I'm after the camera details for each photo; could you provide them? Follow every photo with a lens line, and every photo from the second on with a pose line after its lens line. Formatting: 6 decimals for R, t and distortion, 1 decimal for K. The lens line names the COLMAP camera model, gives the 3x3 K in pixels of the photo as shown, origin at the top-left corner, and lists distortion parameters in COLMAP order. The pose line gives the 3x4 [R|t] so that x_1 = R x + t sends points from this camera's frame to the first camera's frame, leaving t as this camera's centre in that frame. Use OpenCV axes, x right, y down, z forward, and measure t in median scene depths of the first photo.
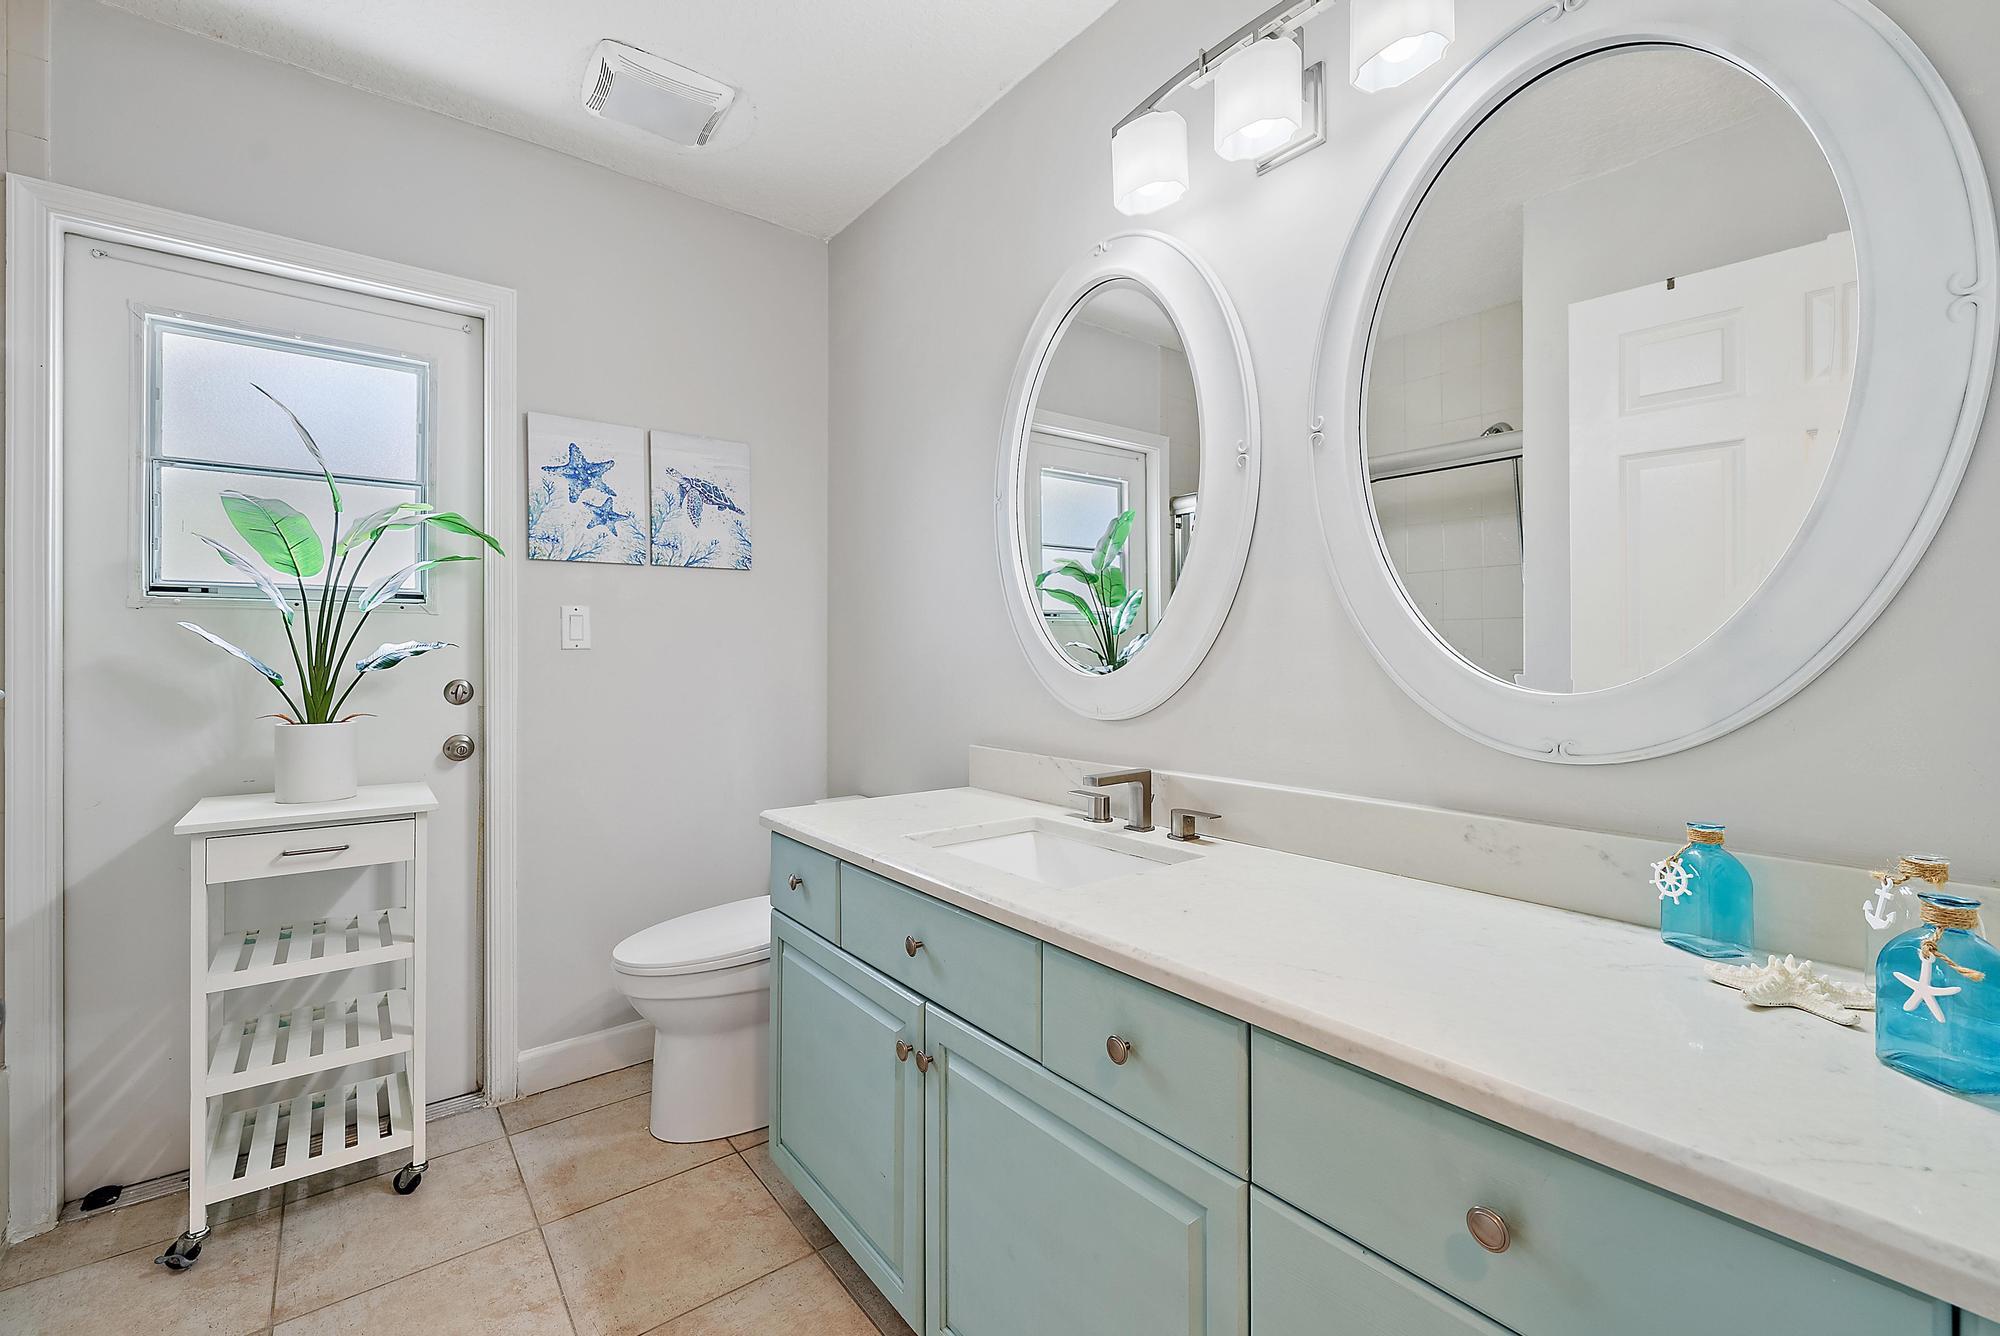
lens RADIAL K [[837.0, 0, 994.9], [0, 837.0, 665.4], [0, 0, 1]] dist [0.012624, -0.000072]
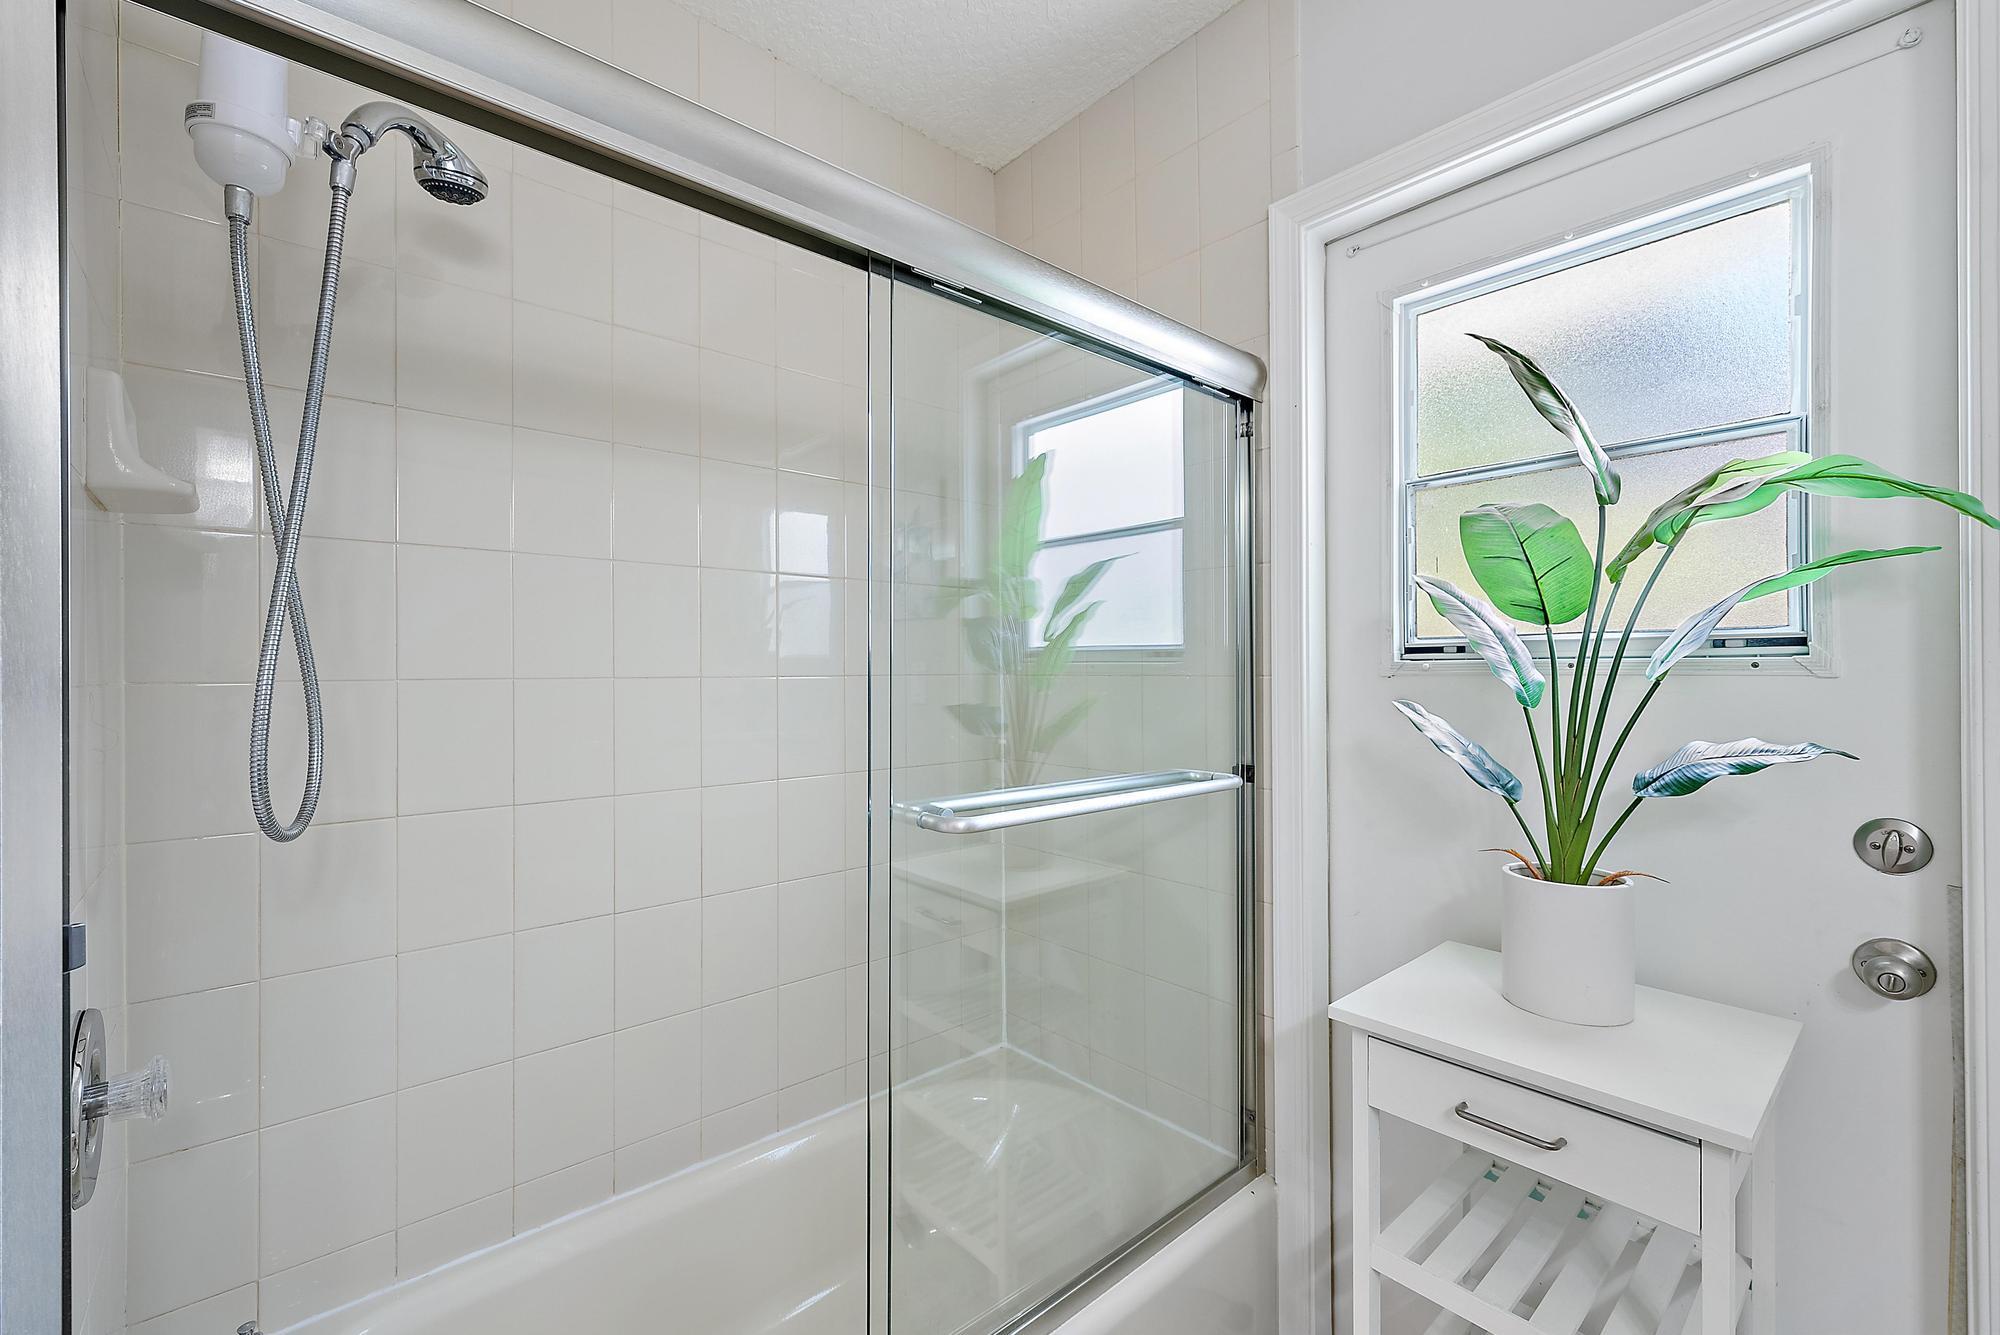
lens RADIAL K [[837.0, 0, 994.9], [0, 837.0, 664.9], [0, 0, 1]] dist [0.012624, -0.000072]
pose [[0.060336, -0.001511, -0.998177, -0.234041], [-0.005752, 0.999982, -0.001861, -0.070809], [0.998162, 0.005854, 0.060326, 0.549376]]
